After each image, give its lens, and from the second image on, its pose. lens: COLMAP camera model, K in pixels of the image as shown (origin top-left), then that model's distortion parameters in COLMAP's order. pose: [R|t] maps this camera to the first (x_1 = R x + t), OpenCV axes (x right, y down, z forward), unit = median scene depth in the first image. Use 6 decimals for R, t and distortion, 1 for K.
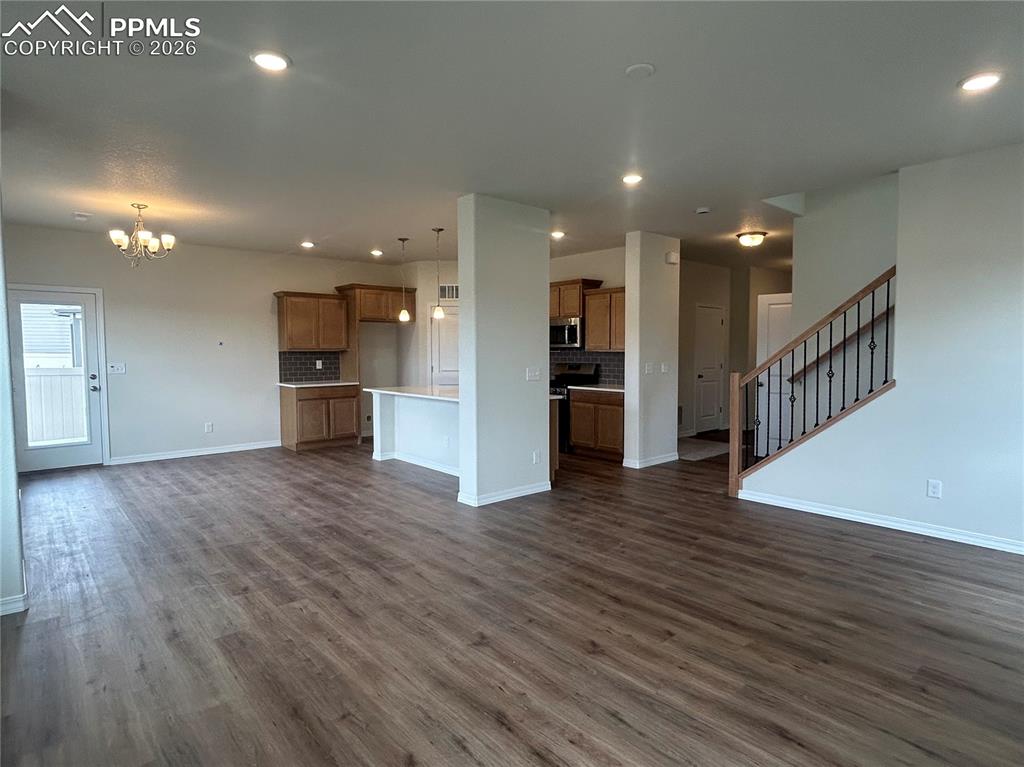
lens RADIAL K [[569.4, 0, 511.4], [0, 569.4, 382.5], [0, 0, 1]] dist [0.000467, 0.004480]
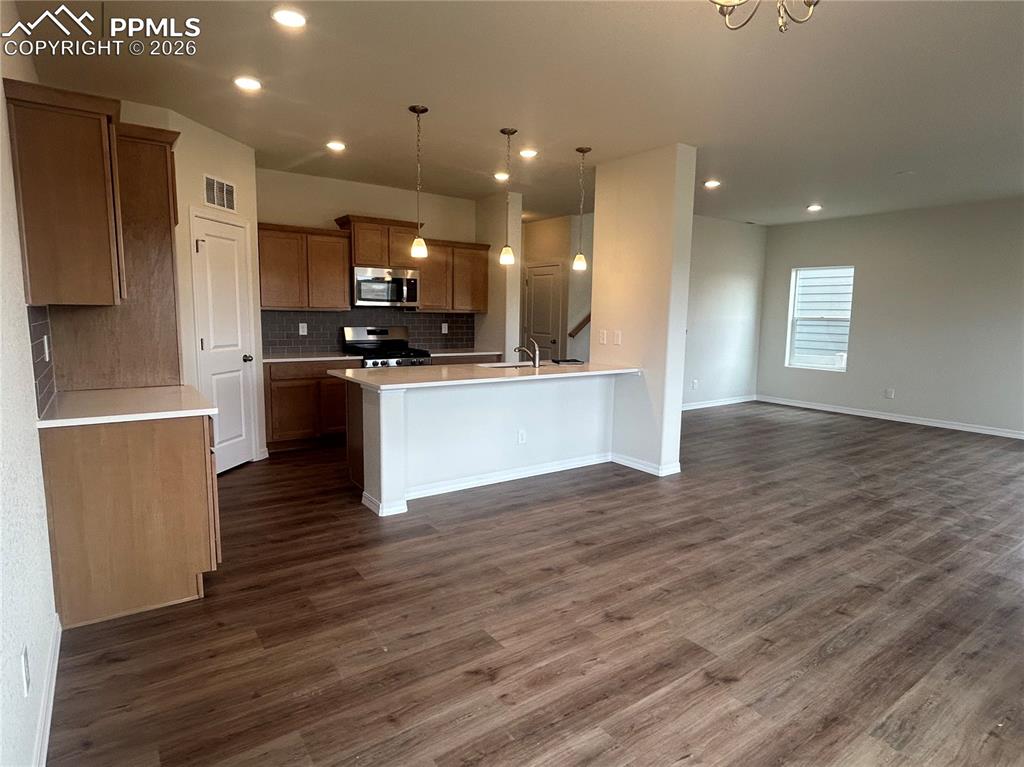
lens RADIAL K [[569.4, 0, 511.4], [0, 569.4, 381.1], [0, 0, 1]] dist [0.000467, 0.004480]
pose [[0.094333, -0.115077, 0.988867, -1.277979], [0.043120, 0.992837, 0.111426, -0.075858], [-0.994606, 0.032129, 0.098619, 1.438983]]
